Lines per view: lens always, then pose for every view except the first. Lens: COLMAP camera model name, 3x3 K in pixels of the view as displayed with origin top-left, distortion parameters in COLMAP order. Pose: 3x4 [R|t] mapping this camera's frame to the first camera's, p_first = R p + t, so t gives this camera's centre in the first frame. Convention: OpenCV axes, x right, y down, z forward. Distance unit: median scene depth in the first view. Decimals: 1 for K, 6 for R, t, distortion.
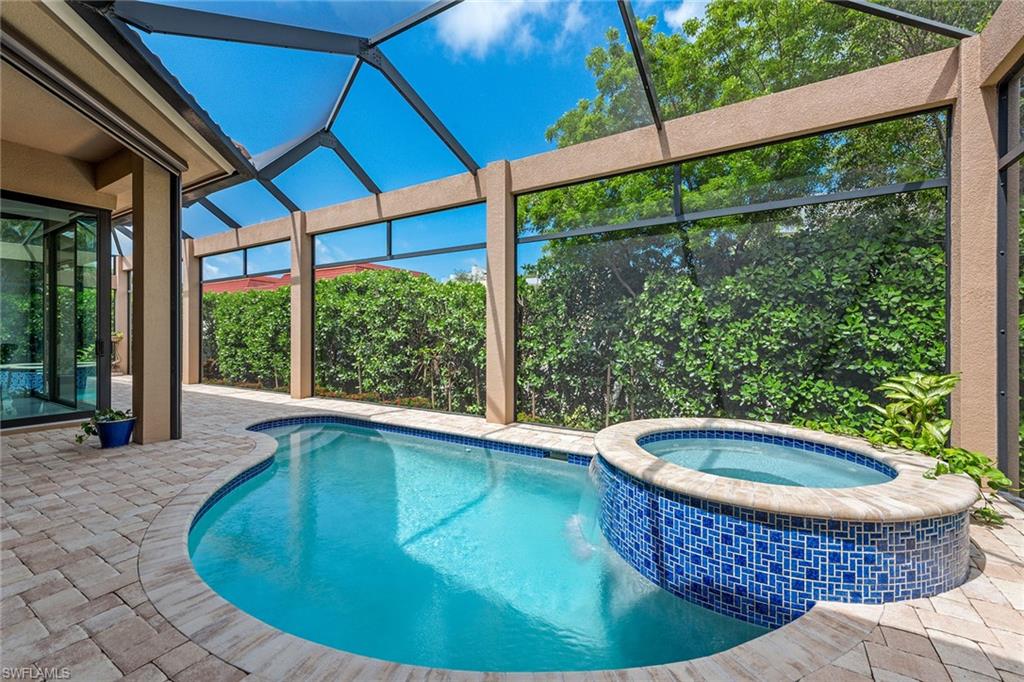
lens RADIAL K [[431.9, 0, 511.4], [0, 431.9, 337.1], [0, 0, 1]] dist [0.021713, -0.007926]
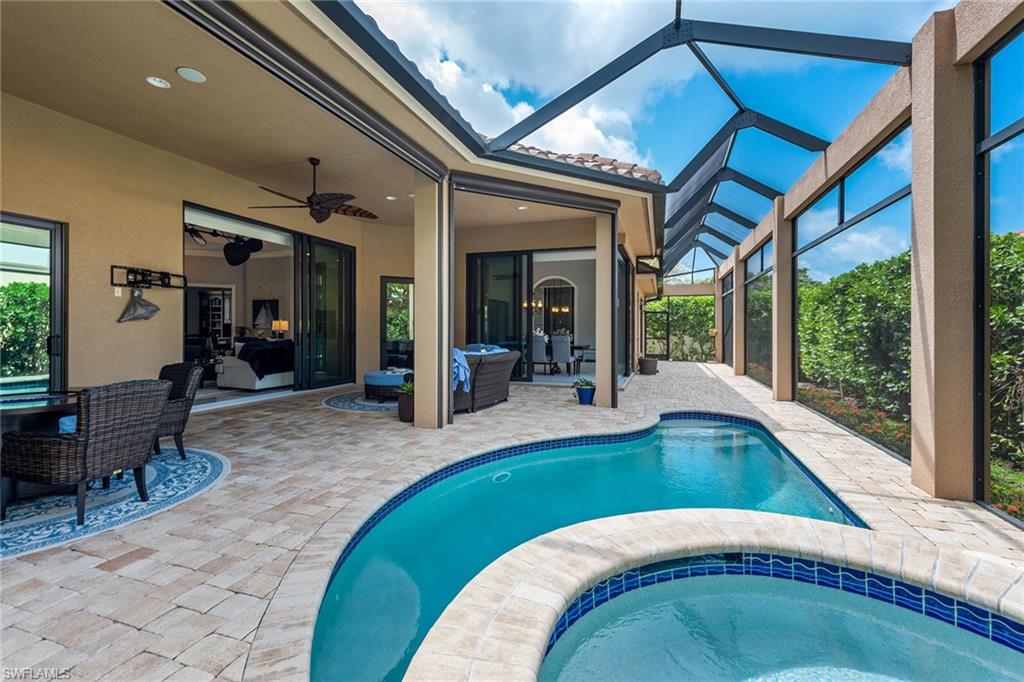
lens RADIAL K [[431.9, 0, 511.4], [0, 431.9, 337.1], [0, 0, 1]] dist [0.021713, -0.007926]
pose [[0.197066, 0.022983, -0.980121, 0.392839], [-0.003793, 0.999736, 0.022680, -0.012953], [0.980383, -0.000752, 0.197101, 0.332574]]
